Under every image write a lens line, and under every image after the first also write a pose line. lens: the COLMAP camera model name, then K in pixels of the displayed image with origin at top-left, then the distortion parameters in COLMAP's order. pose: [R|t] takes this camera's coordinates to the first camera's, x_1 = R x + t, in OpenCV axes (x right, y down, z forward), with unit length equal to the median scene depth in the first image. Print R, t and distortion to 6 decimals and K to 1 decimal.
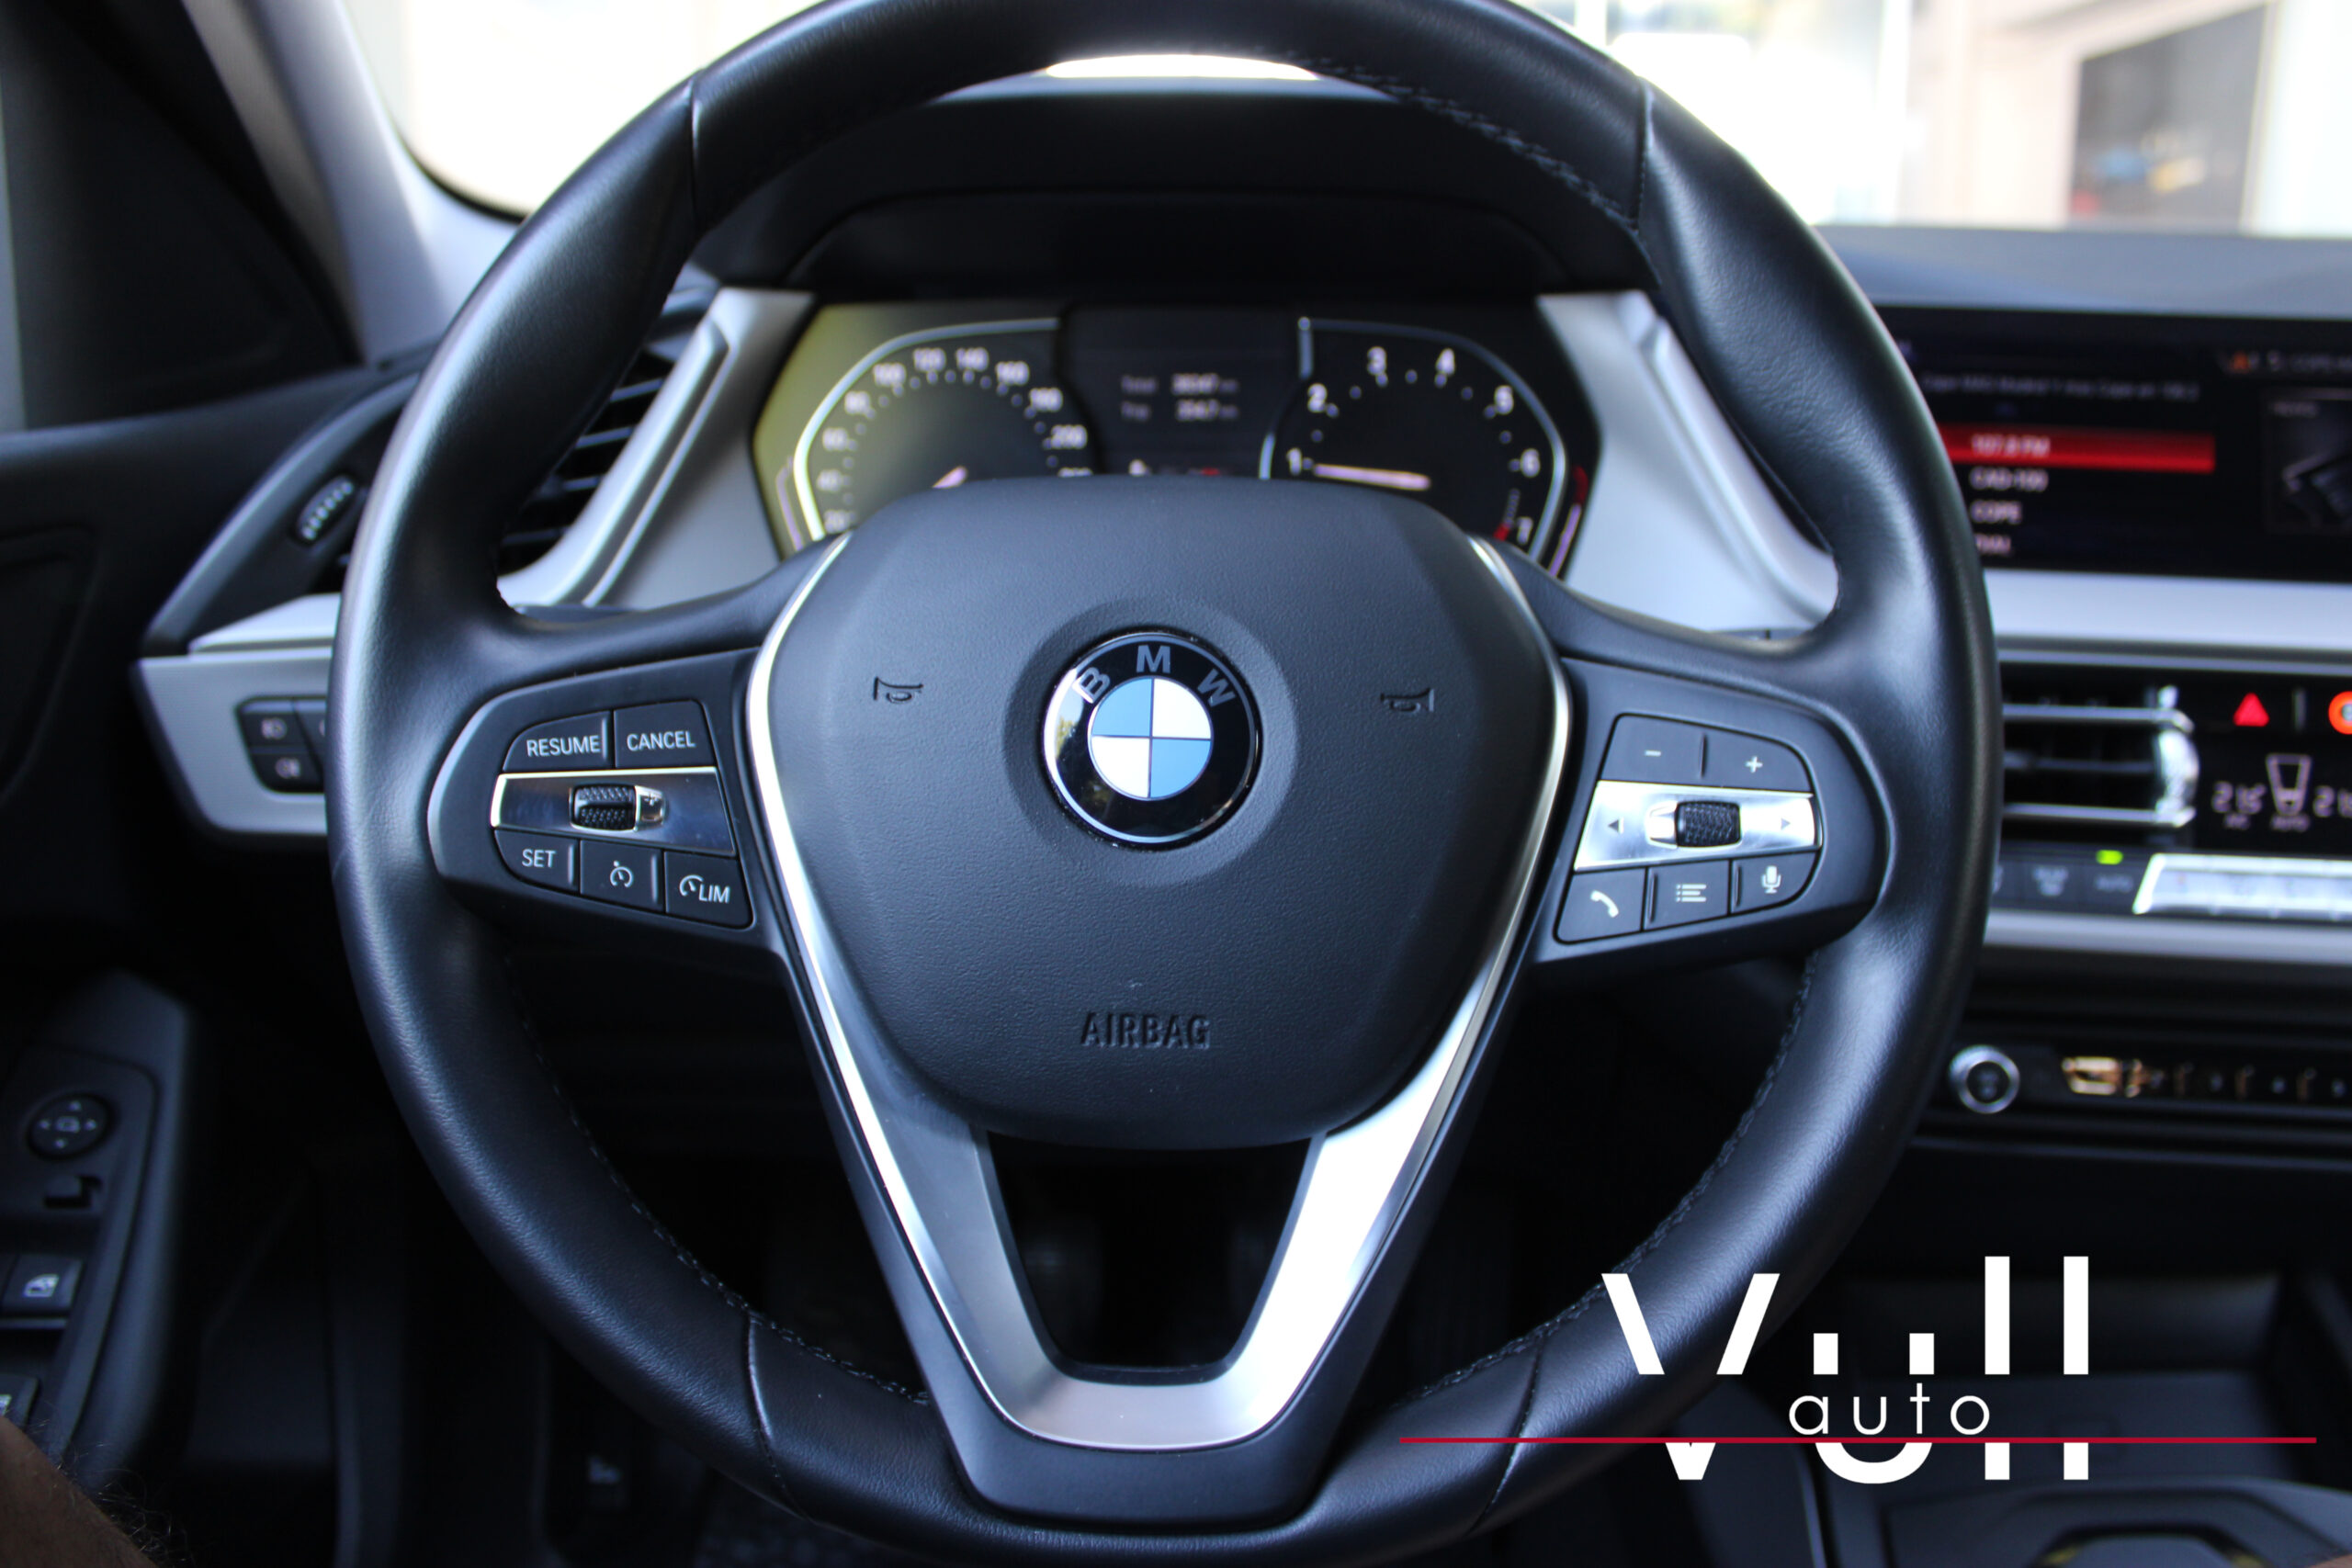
lens RADIAL K [[1892.9, 0, 1186.1], [0, 1892.9, 754.5], [0, 0, 1]] dist [-0.132933, 0.001193]
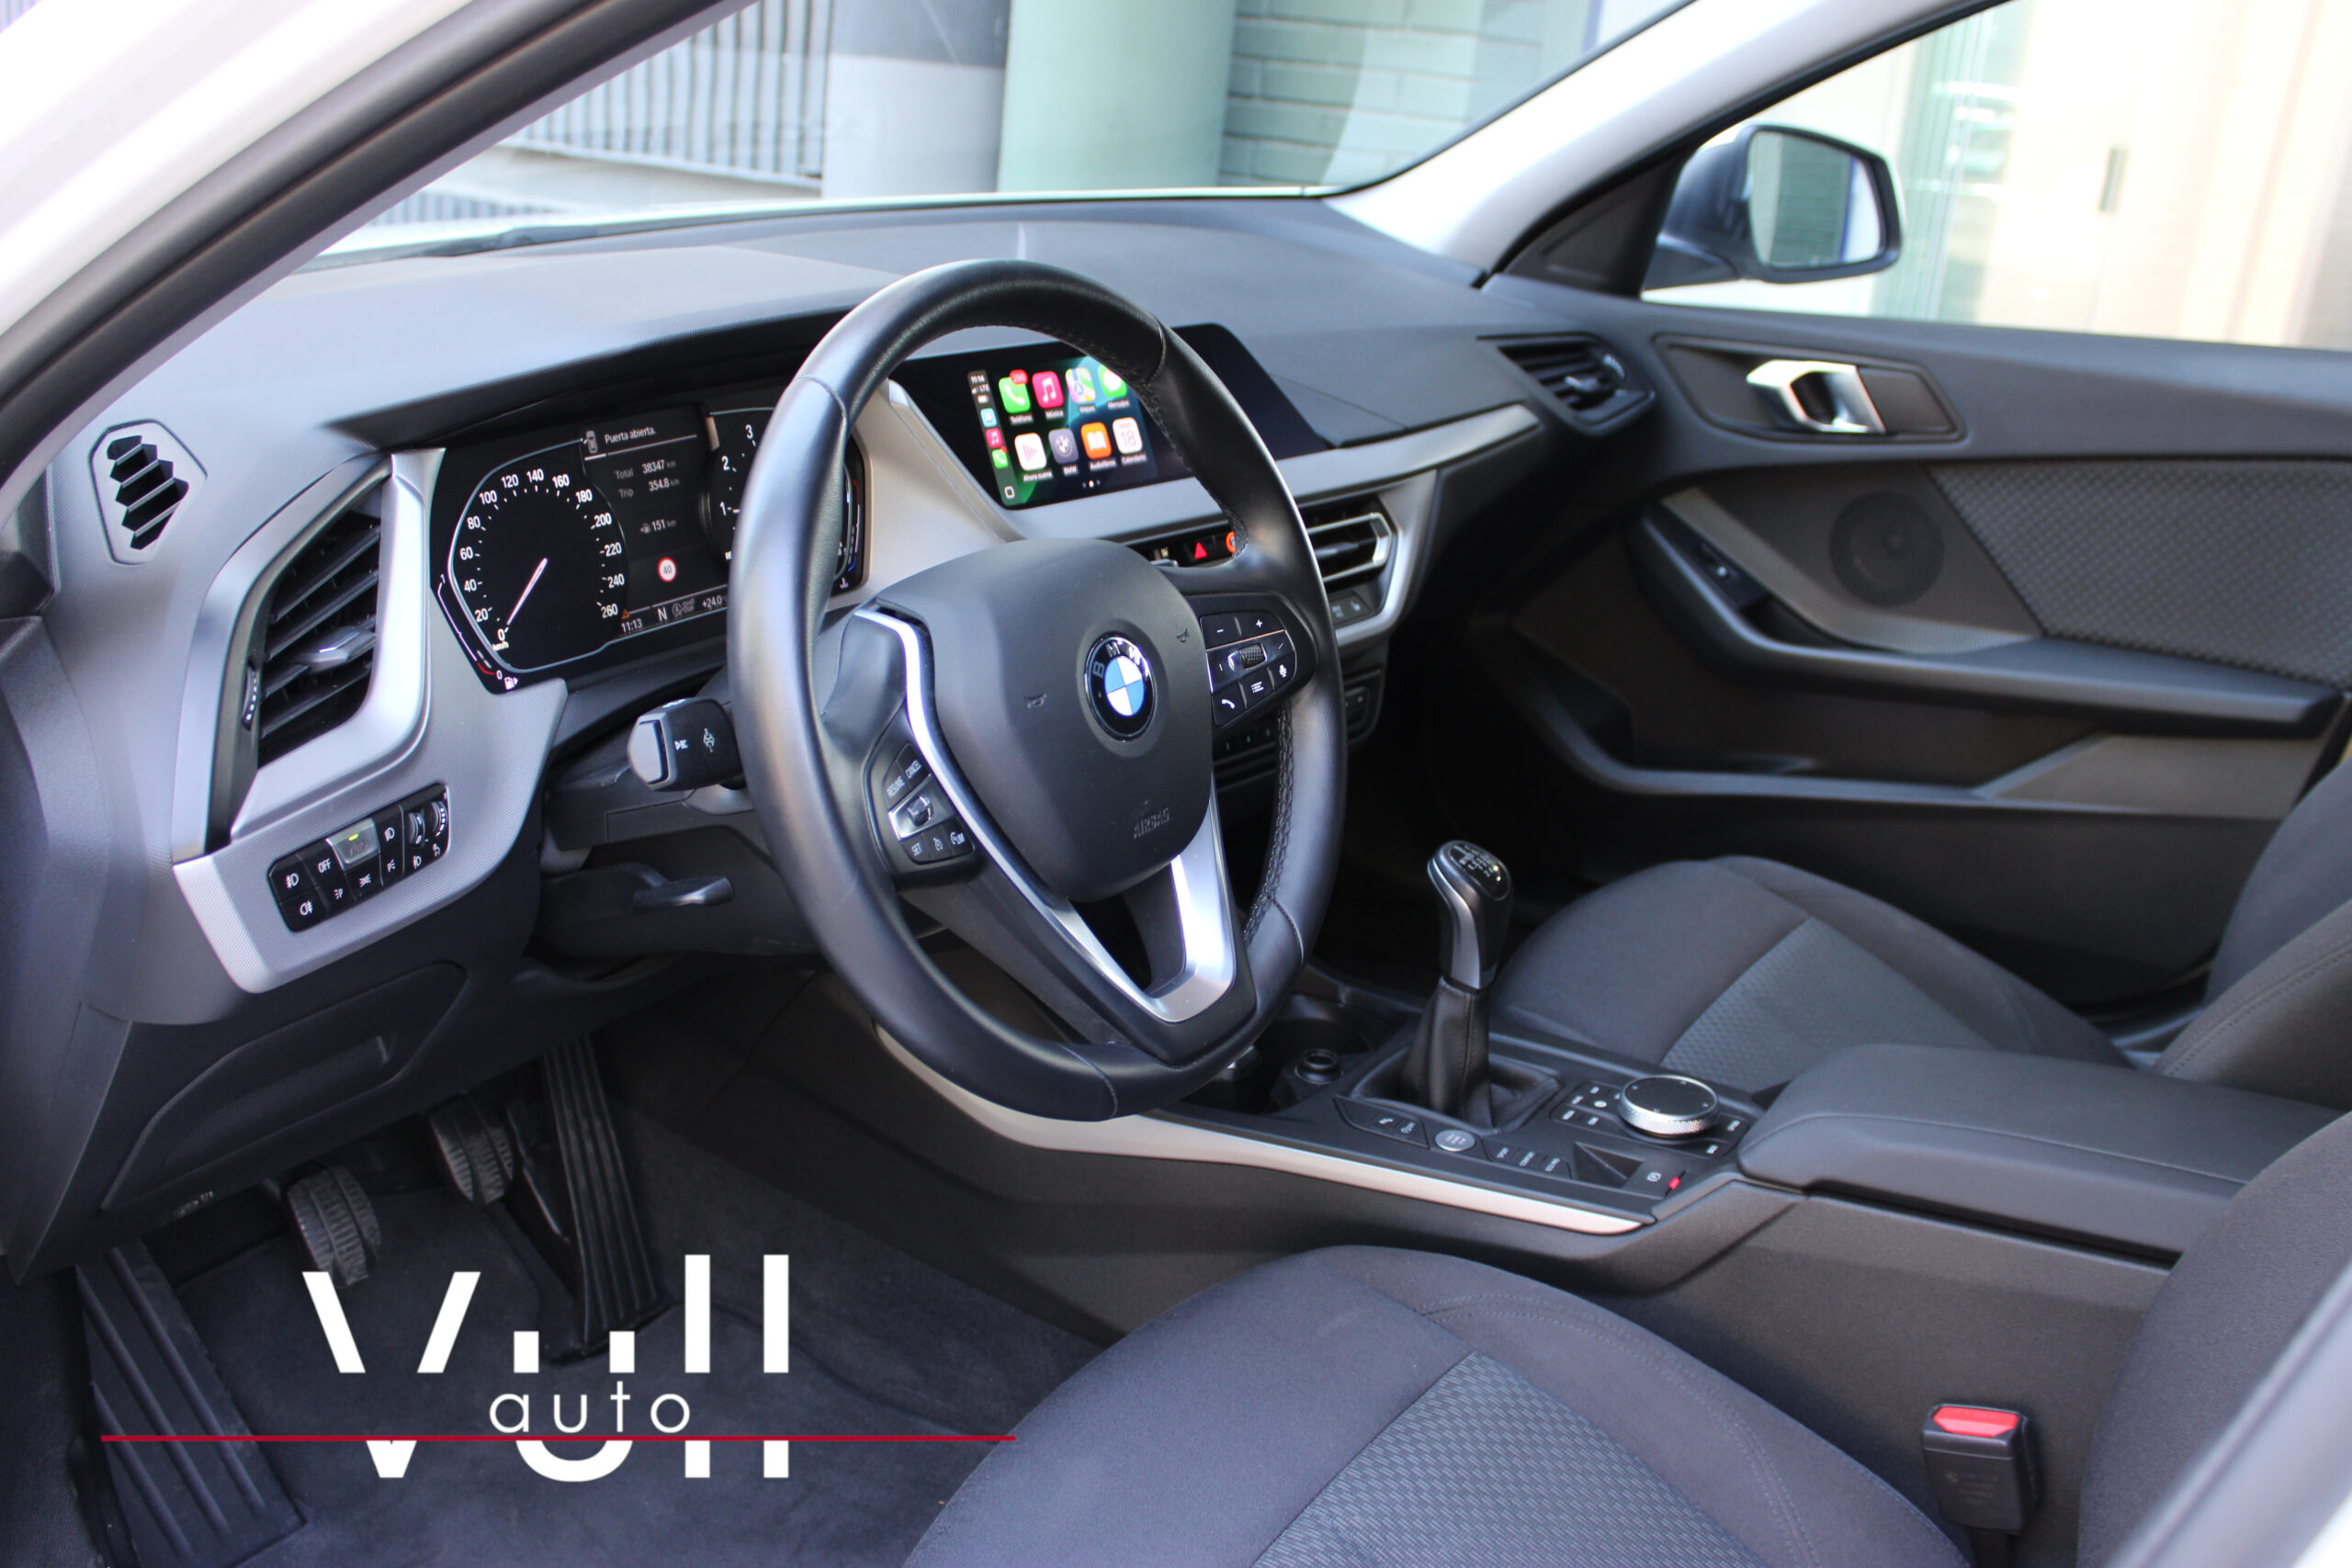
lens RADIAL K [[2194.0, 0, 1176.0], [0, 2194.0, 784.0], [0, 0, 1]] dist [-0.137697, 0.083901]
pose [[0.557725, -0.270385, 0.784752, -1.129723], [0.184733, 0.962176, 0.200226, -0.223527], [-0.809207, 0.033299, 0.586579, -0.266500]]
